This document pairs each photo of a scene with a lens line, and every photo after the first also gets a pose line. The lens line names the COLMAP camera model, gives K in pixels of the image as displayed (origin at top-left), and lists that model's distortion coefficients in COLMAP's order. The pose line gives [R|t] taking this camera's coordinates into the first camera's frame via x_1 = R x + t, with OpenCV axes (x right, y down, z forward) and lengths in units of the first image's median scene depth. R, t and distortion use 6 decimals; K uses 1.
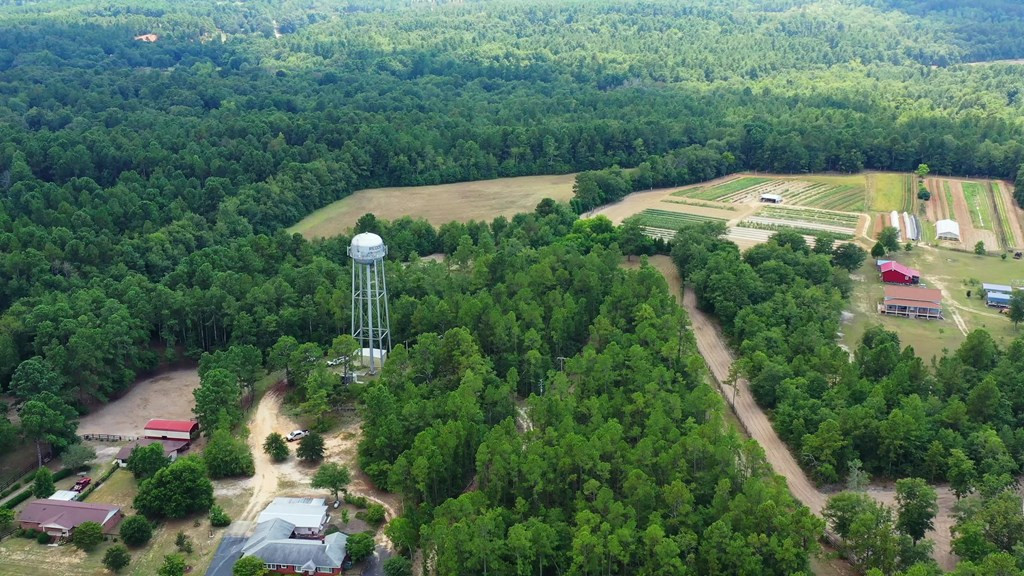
lens RADIAL K [[1141.9, 0, 514.8], [0, 1141.9, 289.8], [0, 0, 1]] dist [-0.000745, 0.000000]
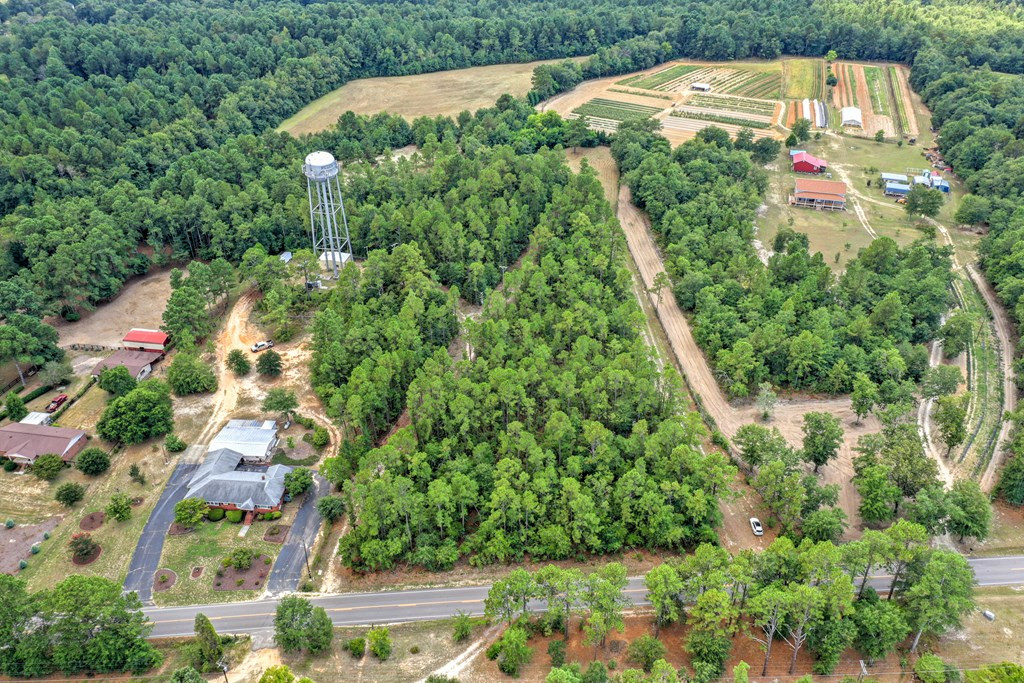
lens RADIAL K [[801.0, 0, 511.5], [0, 801.0, 340.8], [0, 0, 1]] dist [0.007588, 0.029230]
pose [[0.999970, -0.007565, -0.001684, 0.034790], [0.007744, 0.966389, 0.256967, -0.049282], [-0.000317, -0.256973, 0.966419, 0.162489]]
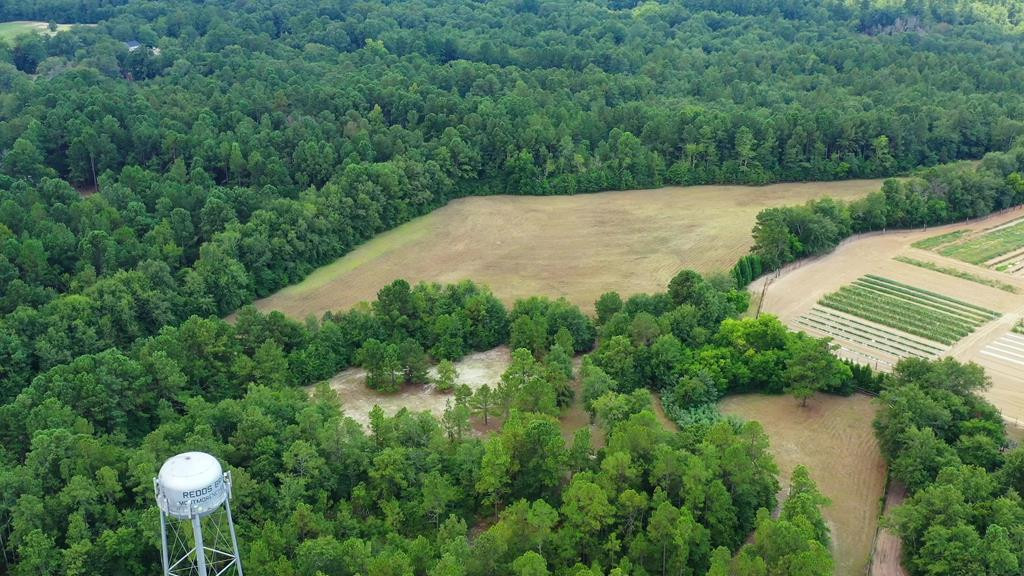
lens RADIAL K [[1141.9, 0, 505.8], [0, 1141.9, 283.6], [0, 0, 1]] dist [-0.000745, 0.000000]
pose [[0.968584, 0.089328, -0.232092, 0.079813], [-0.070296, 0.993545, 0.089032, -0.125787], [0.238546, -0.069920, 0.968611, 0.387715]]
